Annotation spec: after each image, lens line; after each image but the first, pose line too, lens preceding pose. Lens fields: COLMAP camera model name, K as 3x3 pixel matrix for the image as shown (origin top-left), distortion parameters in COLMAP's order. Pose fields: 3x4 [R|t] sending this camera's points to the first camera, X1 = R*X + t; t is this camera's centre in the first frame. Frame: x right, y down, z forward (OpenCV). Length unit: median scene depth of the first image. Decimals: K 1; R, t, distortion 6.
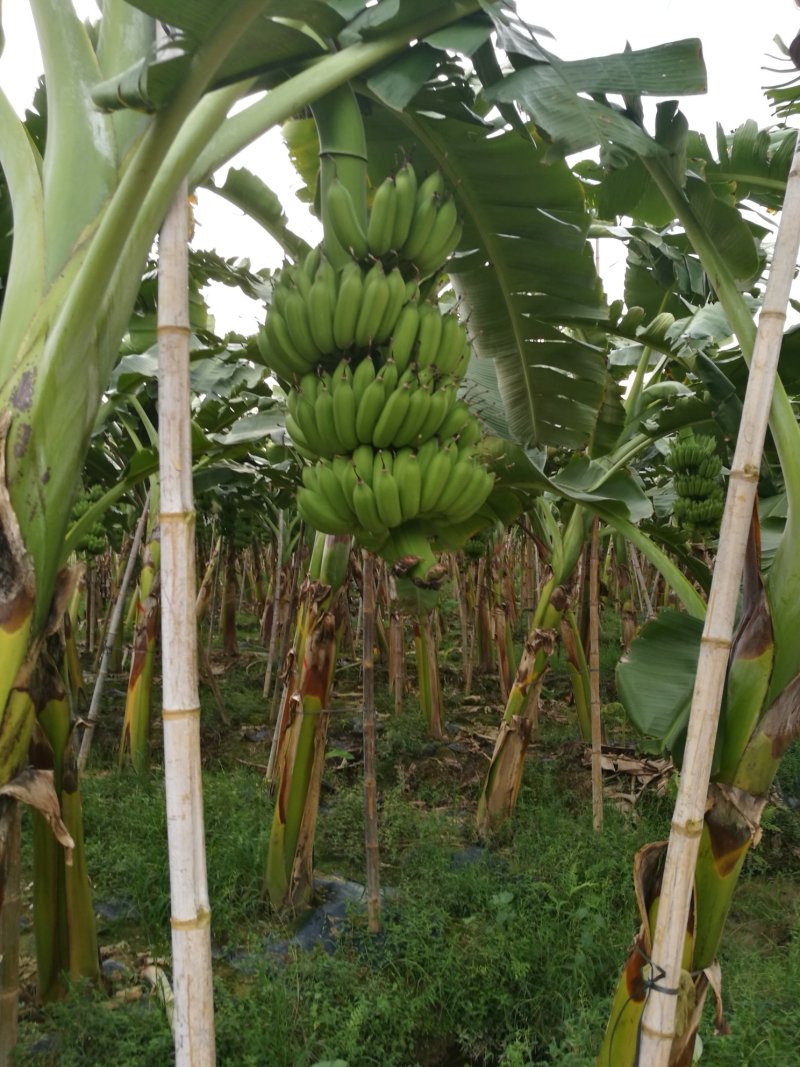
lens RADIAL K [[869.4, 0, 358.6], [0, 869.4, 512.7], [0, 0, 1]] dist [0.012658, 0.007408]
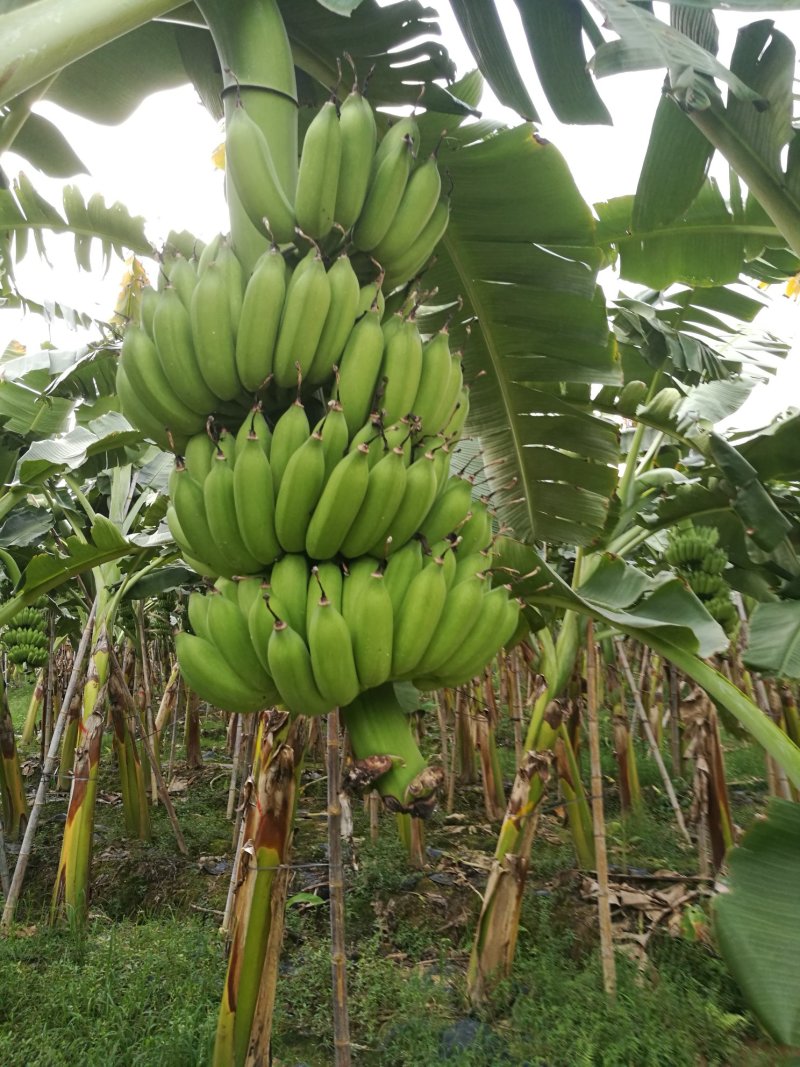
lens RADIAL K [[869.4, 0, 358.6], [0, 869.4, 512.7], [0, 0, 1]] dist [0.012658, 0.007408]
pose [[0.999413, -0.012816, 0.031771, 0.008627], [0.016193, 0.993971, -0.108436, -0.011567], [-0.030189, 0.108887, 0.993596, 0.115543]]
